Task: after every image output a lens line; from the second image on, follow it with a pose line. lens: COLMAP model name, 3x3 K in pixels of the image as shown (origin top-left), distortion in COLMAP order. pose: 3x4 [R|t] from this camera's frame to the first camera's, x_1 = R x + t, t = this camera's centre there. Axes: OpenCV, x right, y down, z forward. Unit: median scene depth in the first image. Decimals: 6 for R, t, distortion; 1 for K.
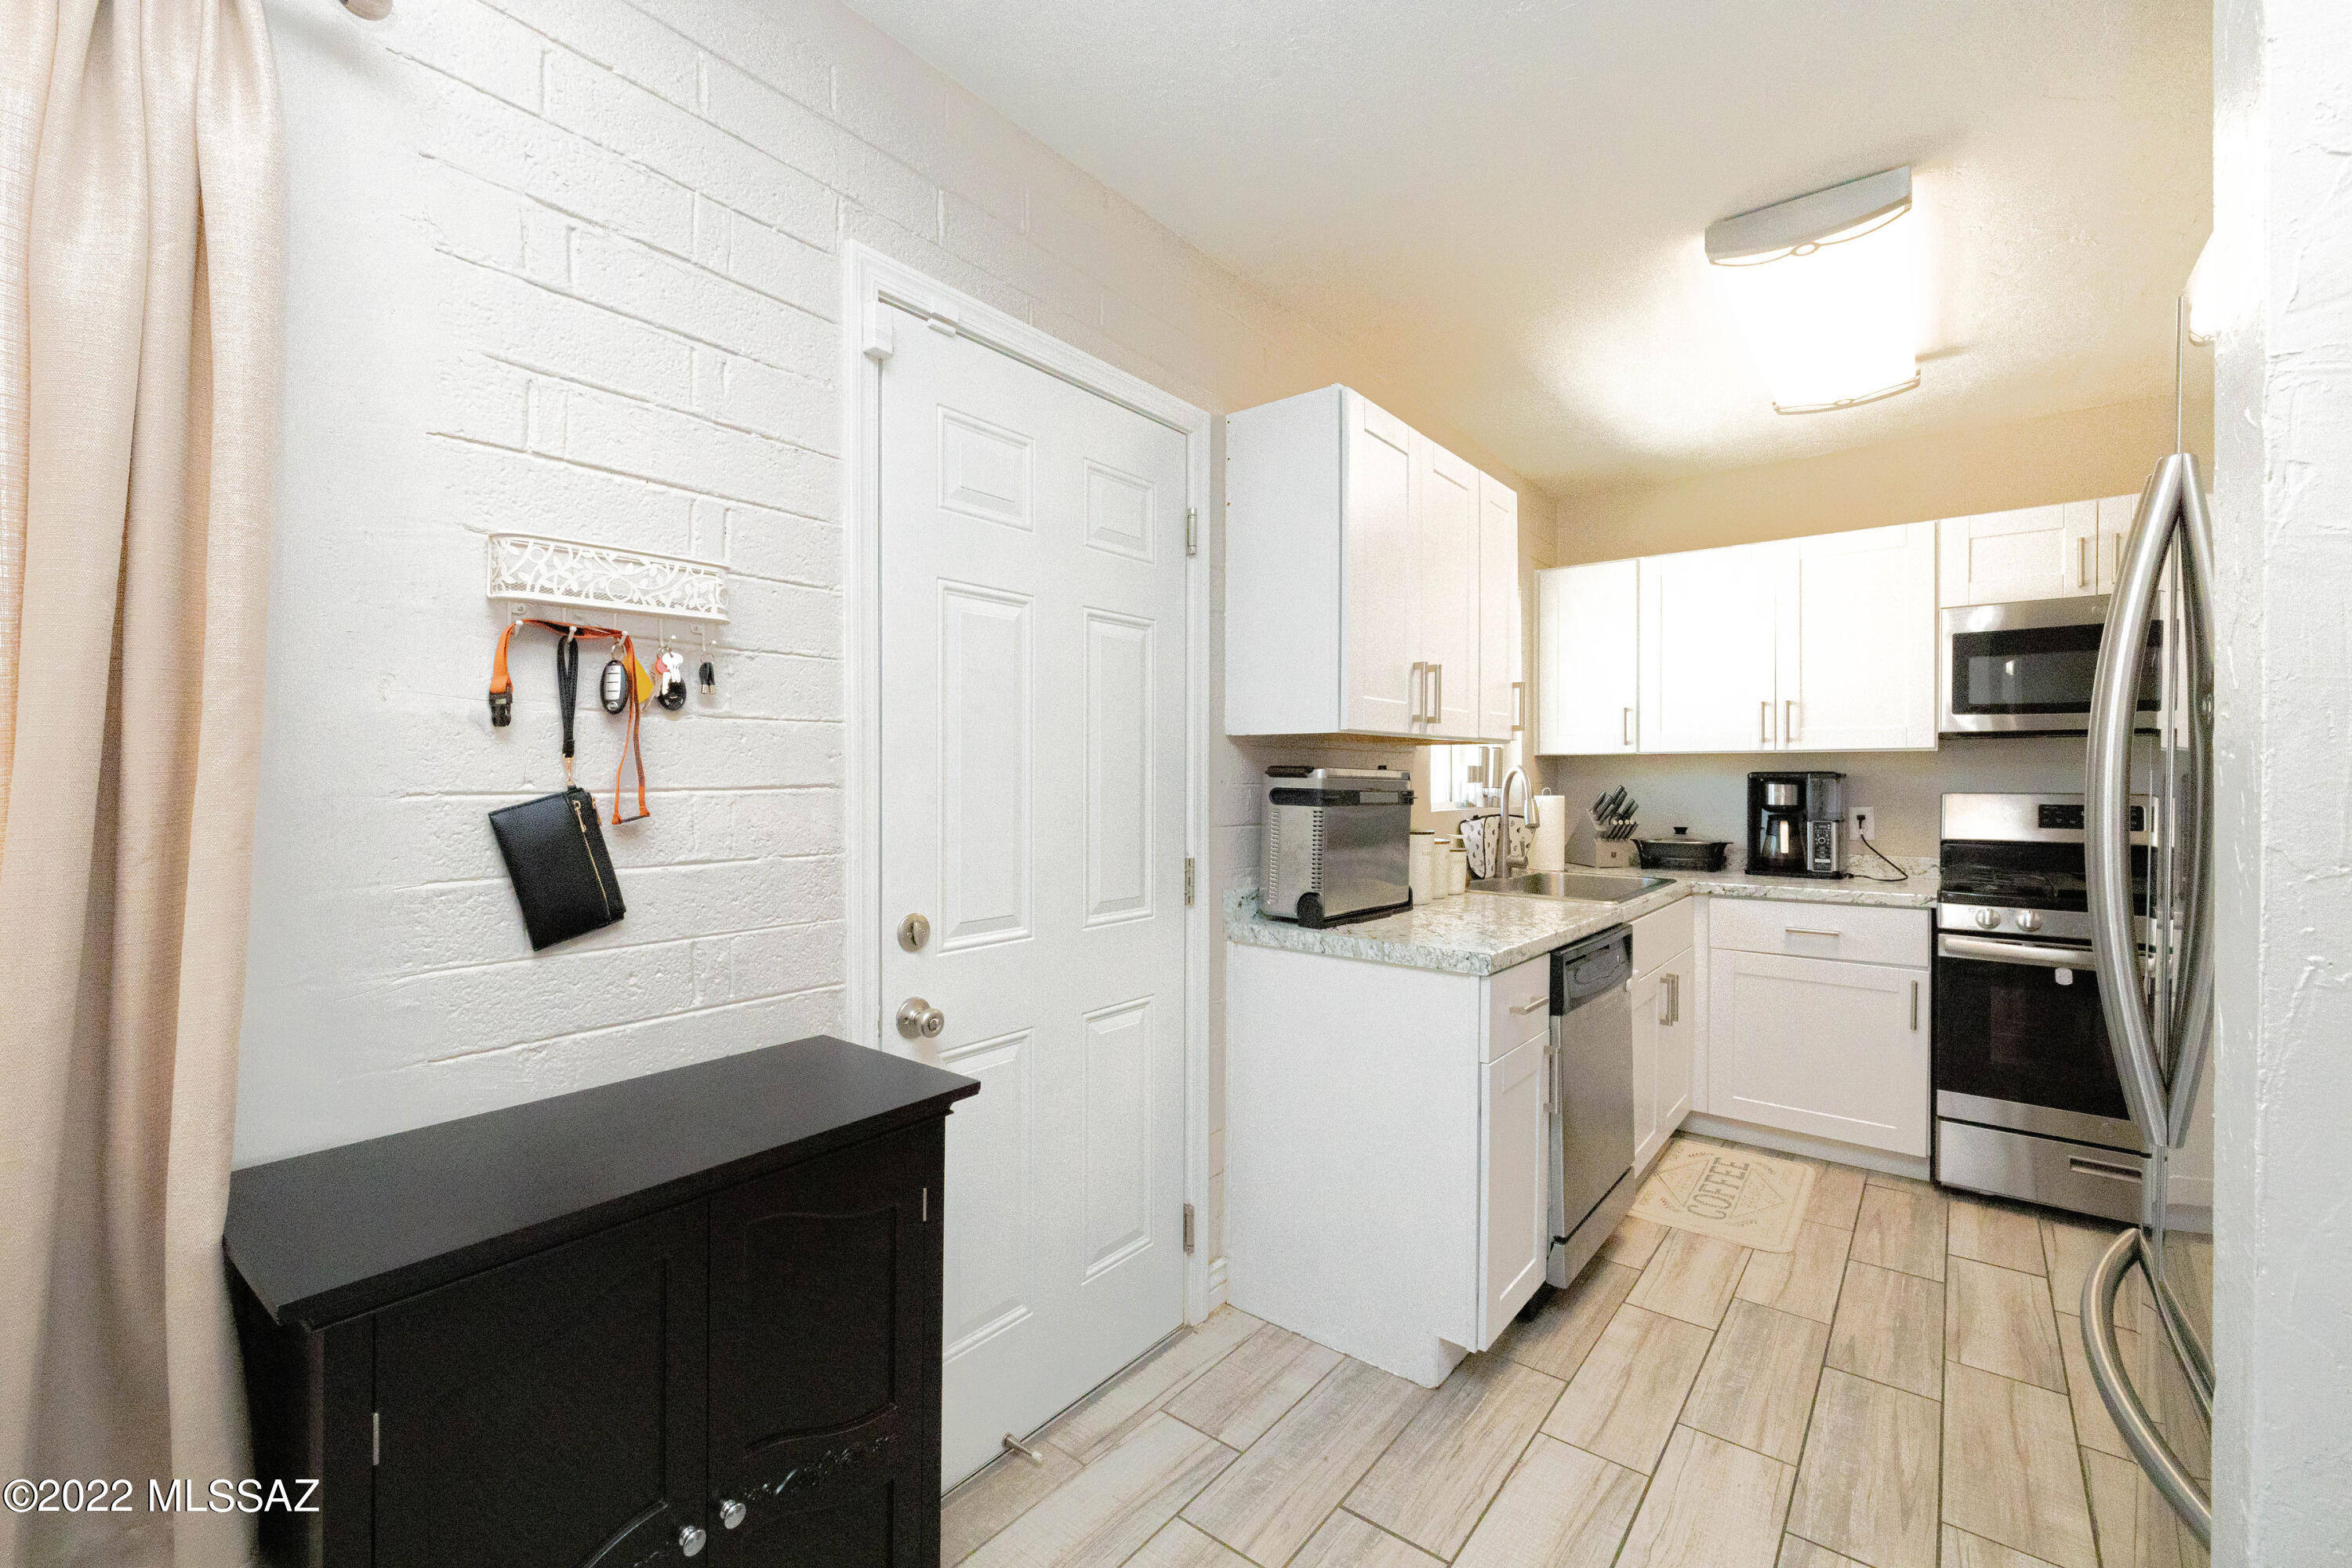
lens RADIAL K [[986.2, 0, 1171.4], [0, 986.2, 784.4], [0, 0, 1]] dist [-0.001224, -0.000983]
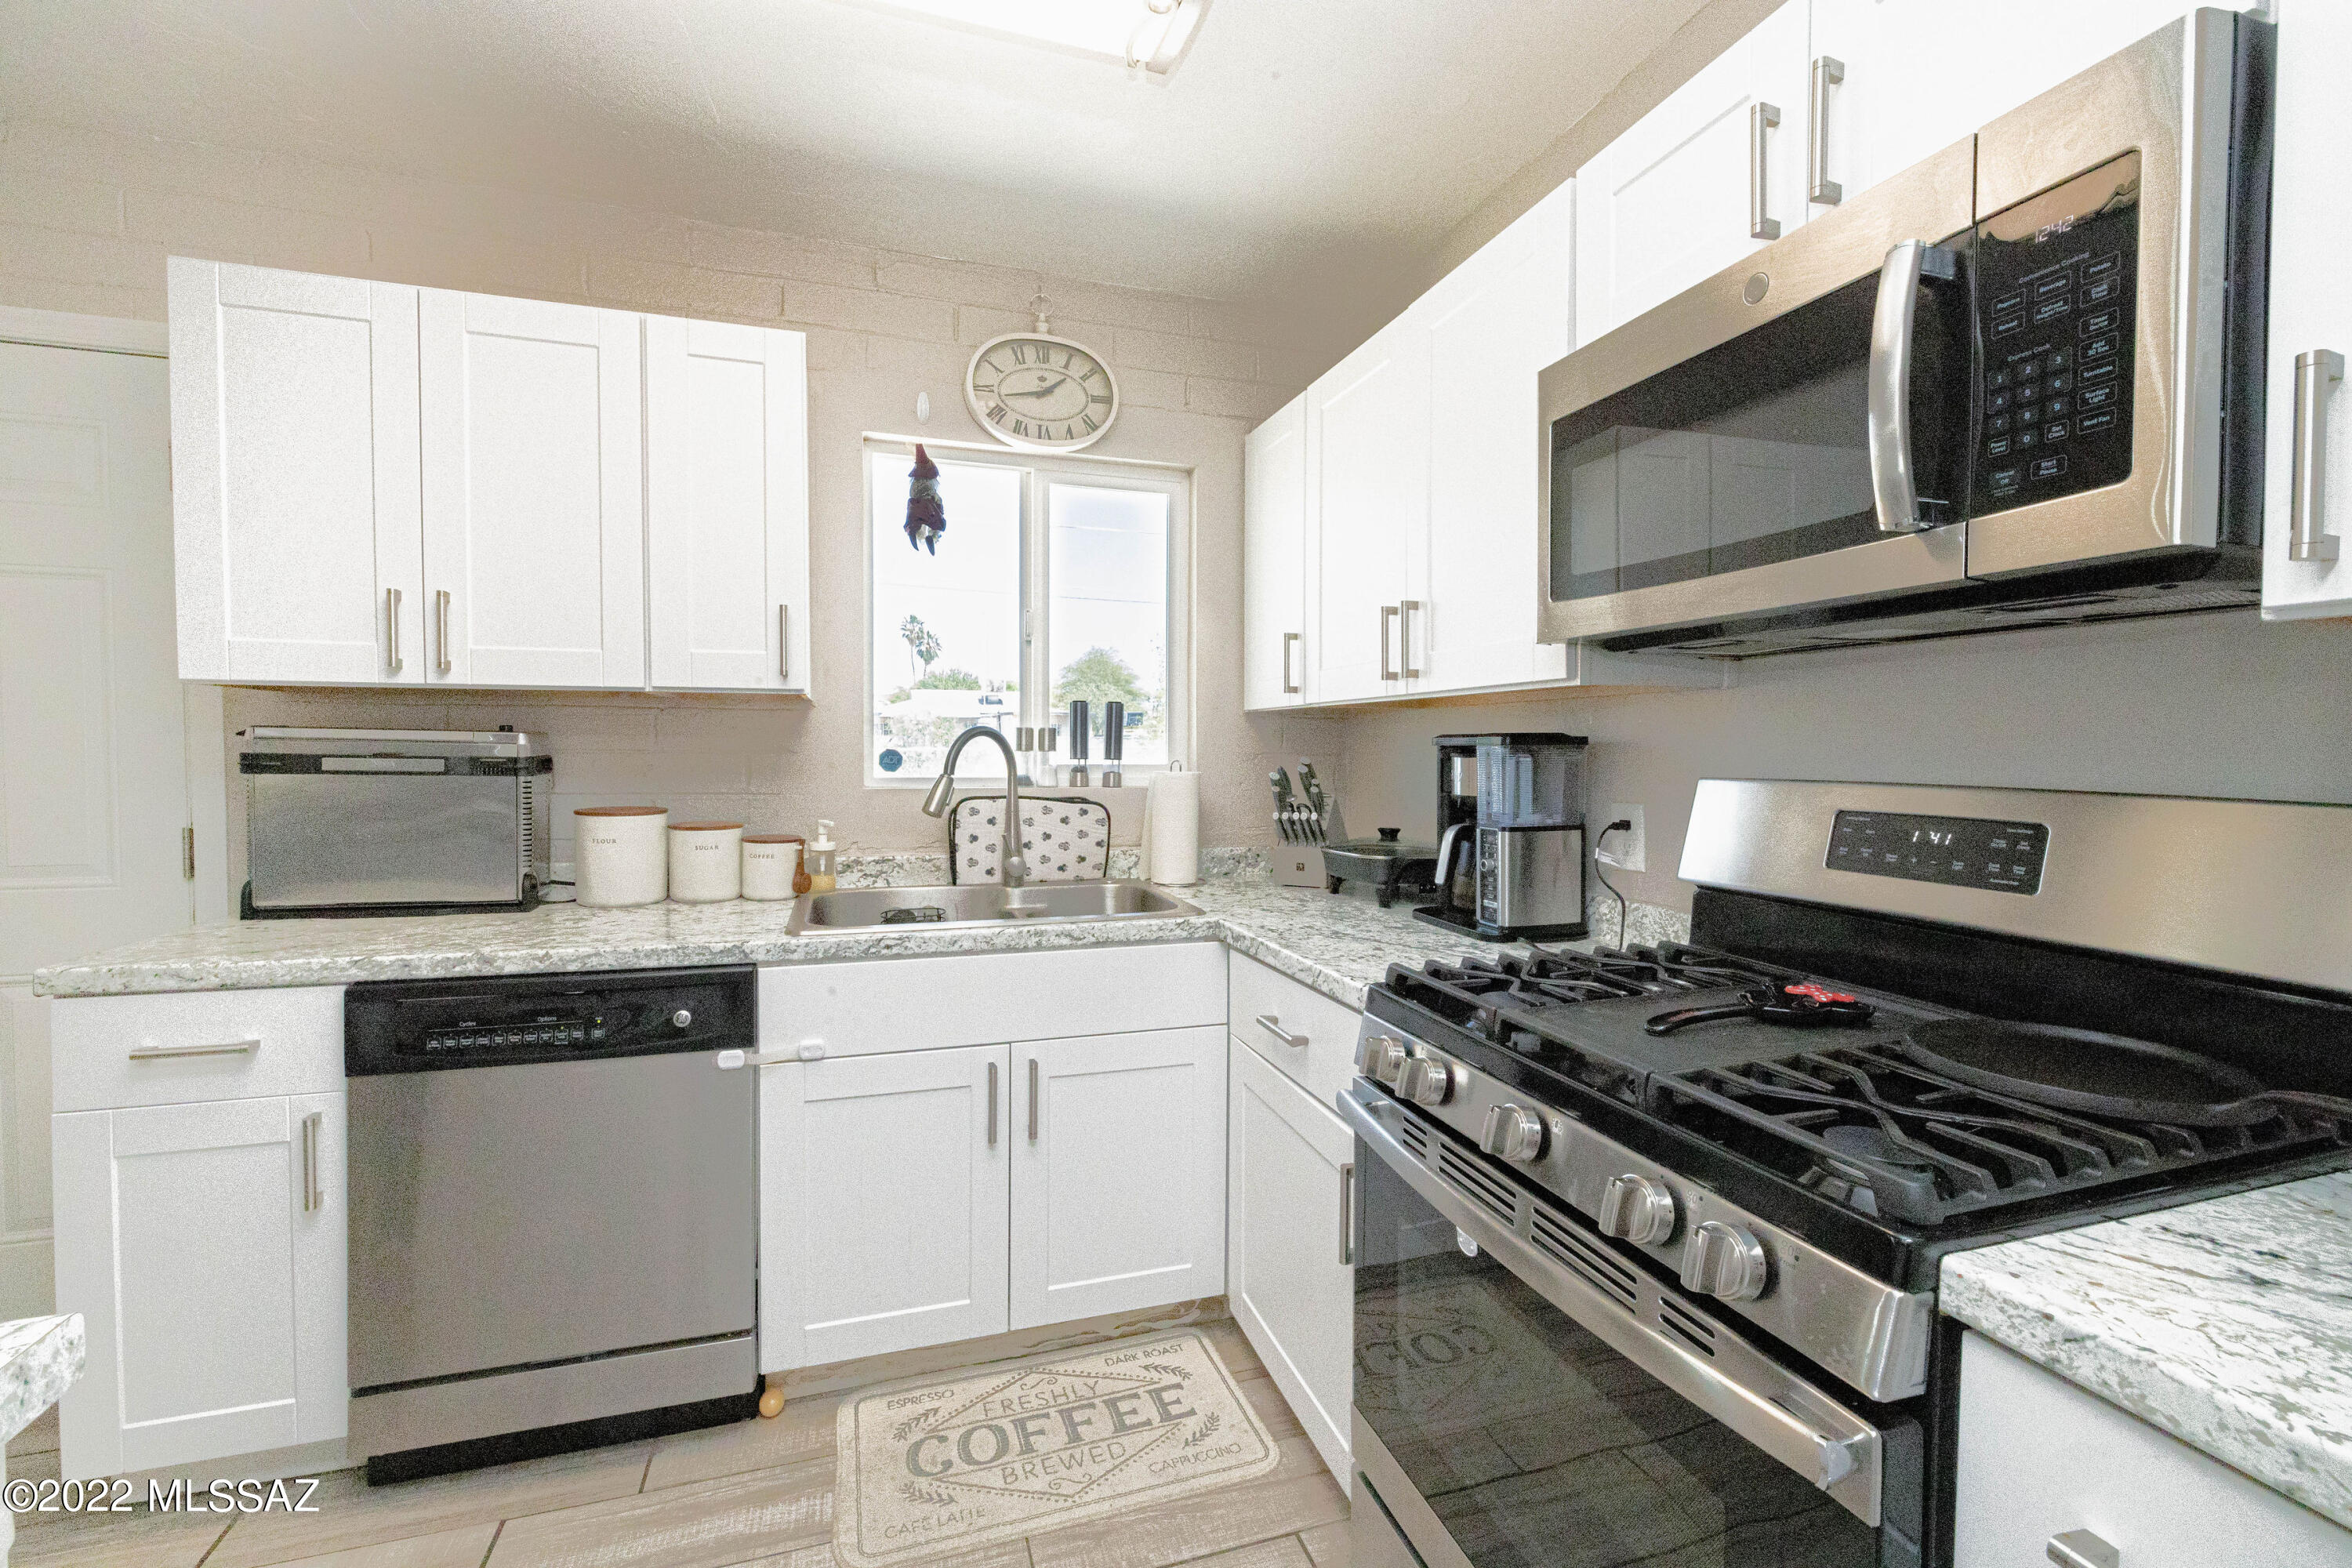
lens RADIAL K [[986.2, 0, 1179.0], [0, 986.2, 772.1], [0, 0, 1]] dist [-0.001224, -0.000983]
pose [[0.831506, 0.017940, -0.555226, 0.833861], [-0.008420, 0.999771, 0.019693, -0.001370], [0.555452, -0.011700, 0.831466, 0.486067]]
